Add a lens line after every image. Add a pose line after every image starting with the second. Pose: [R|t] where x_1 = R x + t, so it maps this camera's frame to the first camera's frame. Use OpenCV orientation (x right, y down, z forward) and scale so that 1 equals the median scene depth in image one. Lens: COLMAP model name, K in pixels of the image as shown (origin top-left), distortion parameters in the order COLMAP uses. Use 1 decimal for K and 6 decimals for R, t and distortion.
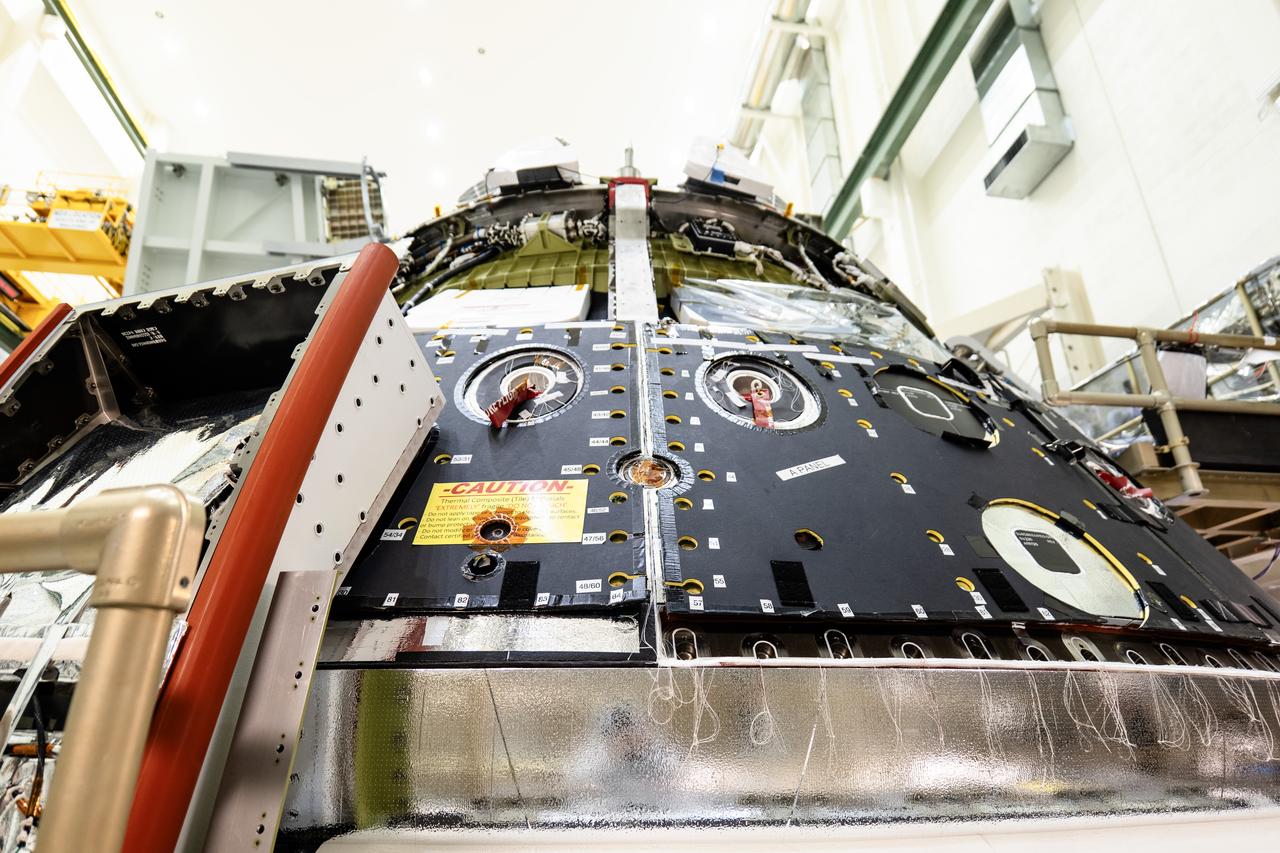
lens RADIAL K [[744.8, 0, 640.9], [0, 744.8, 432.4], [0, 0, 1]] dist [-0.006628, 0.000737]
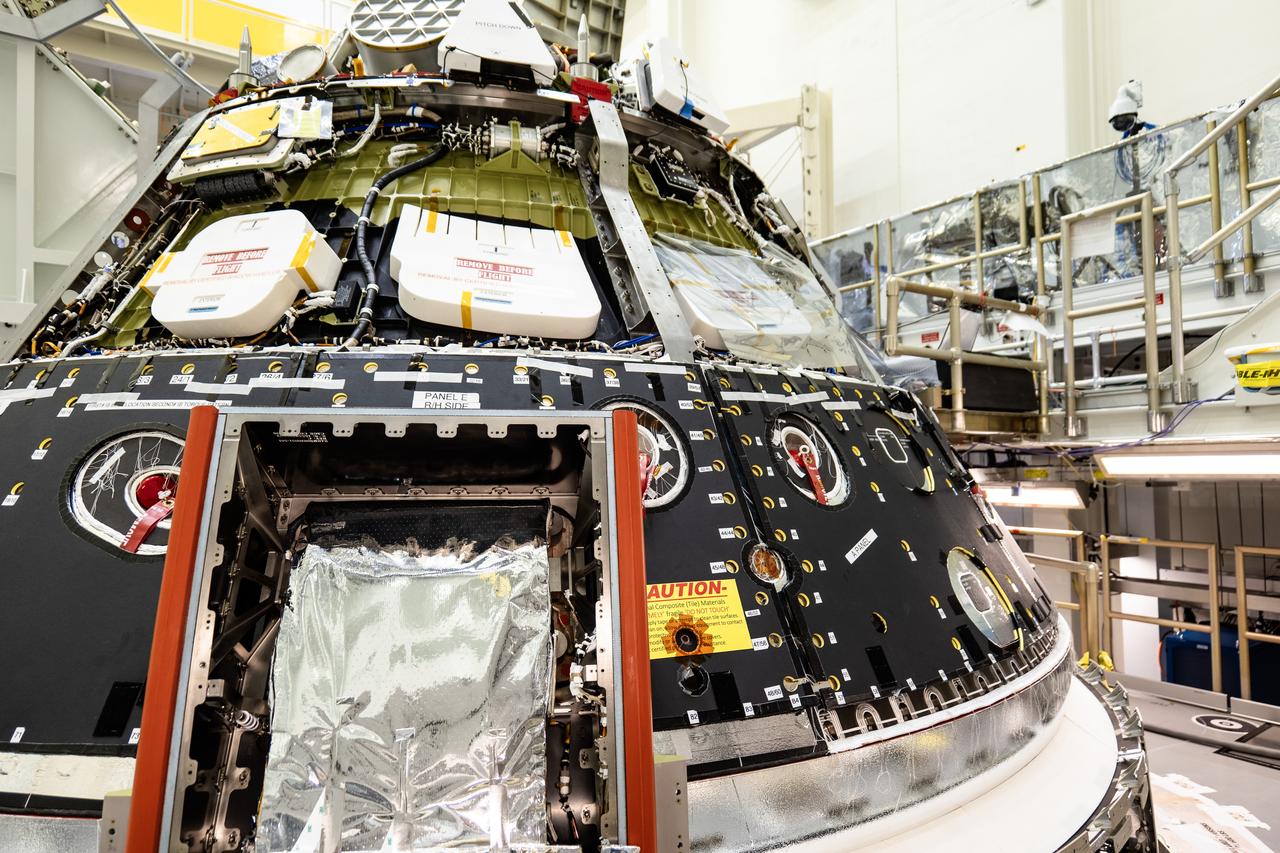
lens RADIAL K [[775.5, 0, 640.0], [0, 775.5, 426.5], [0, 0, 1]] dist [-0.007533, -0.001546]
pose [[0.909476, 0.026373, 0.414920, -0.370087], [-0.166804, 0.937290, 0.306047, -0.265833], [-0.380829, -0.347553, 0.856841, 0.022420]]
